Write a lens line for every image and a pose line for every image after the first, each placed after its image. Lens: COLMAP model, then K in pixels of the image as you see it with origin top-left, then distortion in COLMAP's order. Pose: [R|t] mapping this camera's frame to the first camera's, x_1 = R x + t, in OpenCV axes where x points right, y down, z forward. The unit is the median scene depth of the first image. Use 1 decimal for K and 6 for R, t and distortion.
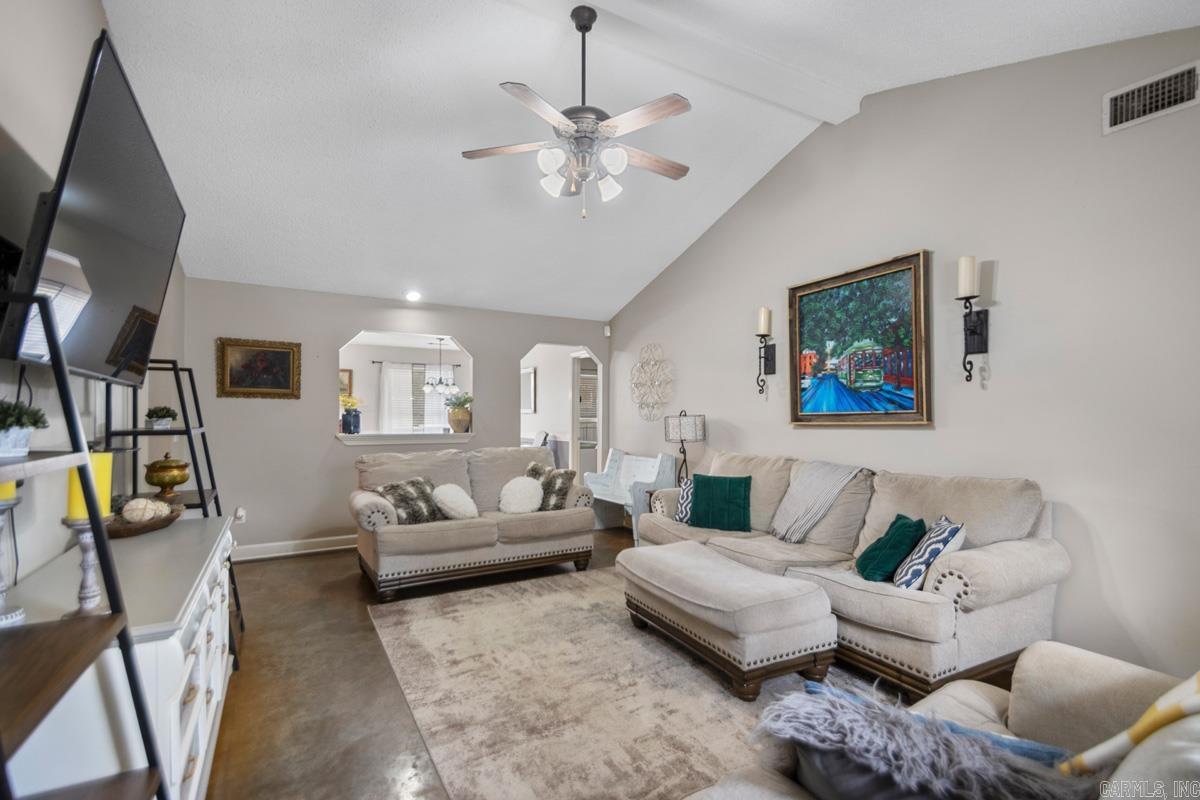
lens RADIAL K [[551.2, 0, 609.4], [0, 551.2, 406.0], [0, 0, 1]] dist [0.038924, -0.017390]
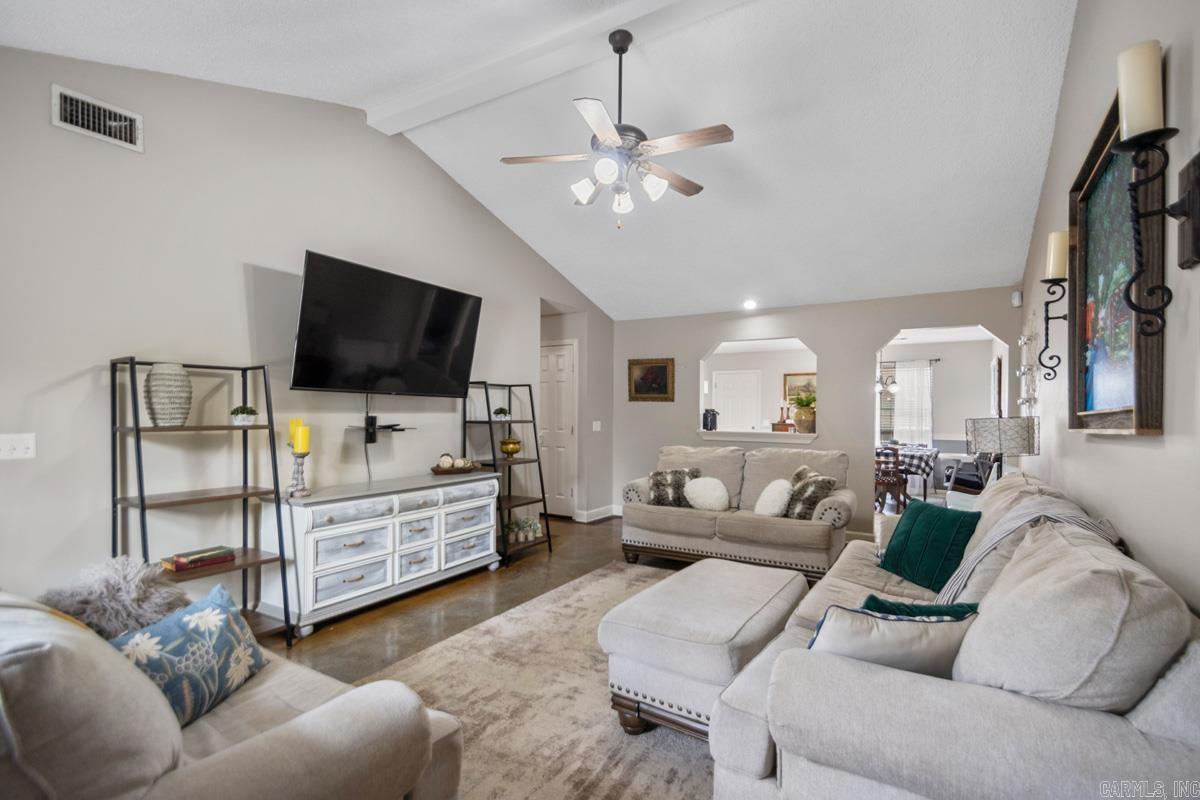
lens RADIAL K [[550.9, 0, 616.9], [0, 550.9, 409.6], [0, 0, 1]] dist [0.020391, -0.000020]
pose [[0.493405, -0.003515, -0.869792, 0.644504], [0.005952, 0.999982, -0.000665, 0.007833], [0.869779, -0.004849, 0.493418, 0.347015]]
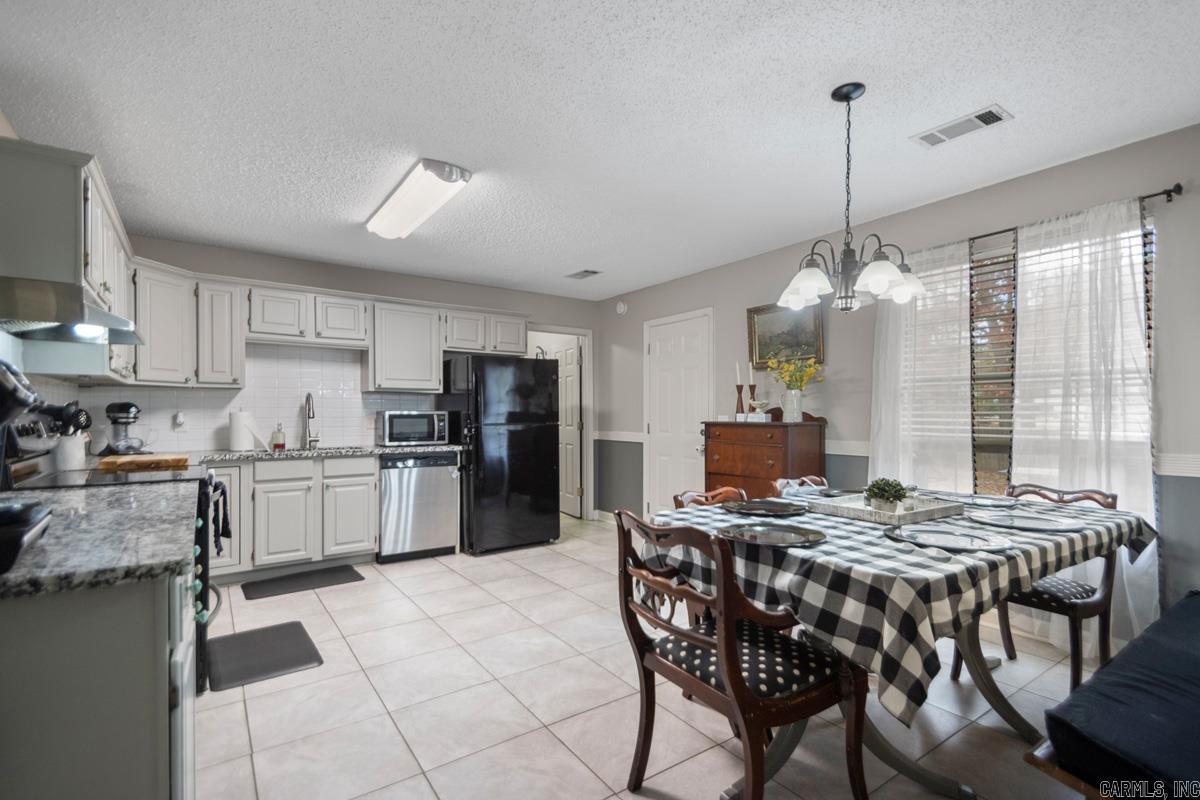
lens RADIAL K [[554.9, 0, 614.9], [0, 554.9, 414.4], [0, 0, 1]] dist [0.041721, -0.024539]
pose [[0.112163, -0.001087, -0.993689, -0.130571], [0.017525, 0.999846, 0.000884, 0.054842], [0.993535, -0.017514, 0.112165, 1.945813]]
